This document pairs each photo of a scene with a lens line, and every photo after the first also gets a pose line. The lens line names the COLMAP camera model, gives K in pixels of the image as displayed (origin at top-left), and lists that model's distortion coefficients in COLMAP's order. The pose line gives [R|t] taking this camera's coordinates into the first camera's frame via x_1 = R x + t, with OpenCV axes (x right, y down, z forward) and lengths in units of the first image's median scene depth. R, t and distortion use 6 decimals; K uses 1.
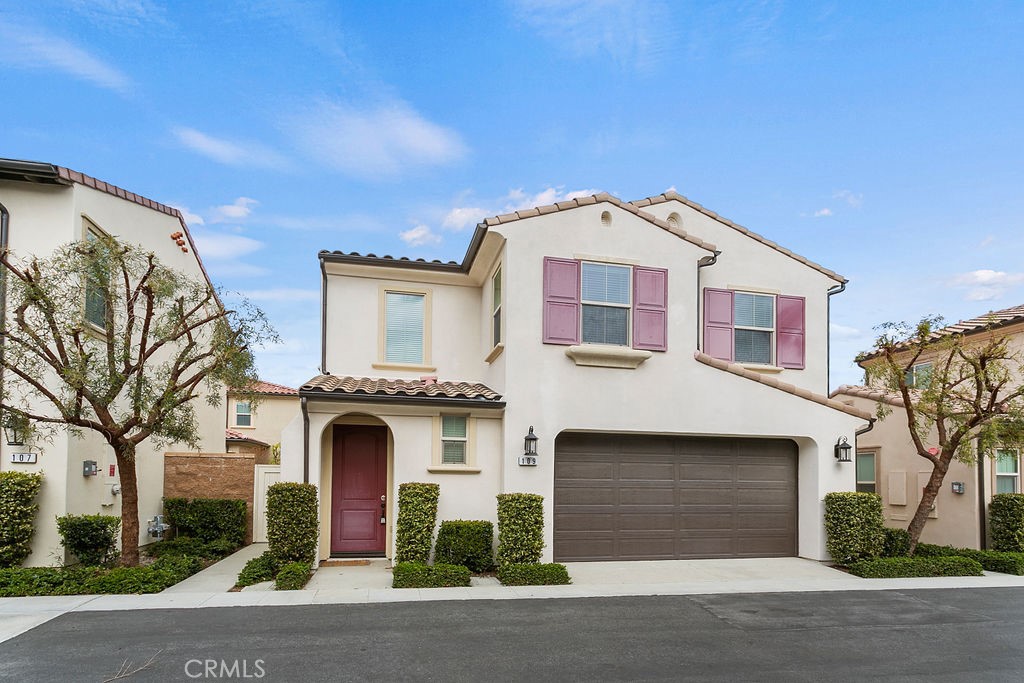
lens RADIAL K [[485.0, 0, 510.6], [0, 485.0, 337.4], [0, 0, 1]] dist [-0.000323, 0.002244]
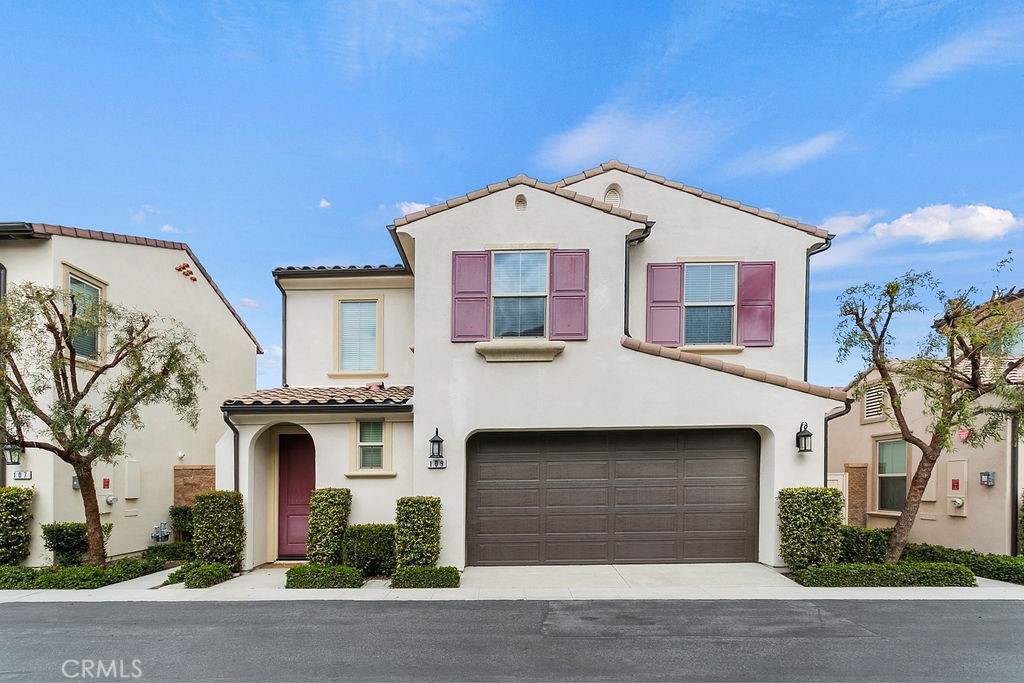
lens RADIAL K [[517.9, 0, 512.6], [0, 517.9, 345.2], [0, 0, 1]] dist [0.000806, 0.001329]
pose [[0.975710, -0.079240, -0.204235, 0.390677], [0.084646, 0.996251, 0.017857, 0.009976], [0.202054, -0.034711, 0.978759, 0.013839]]
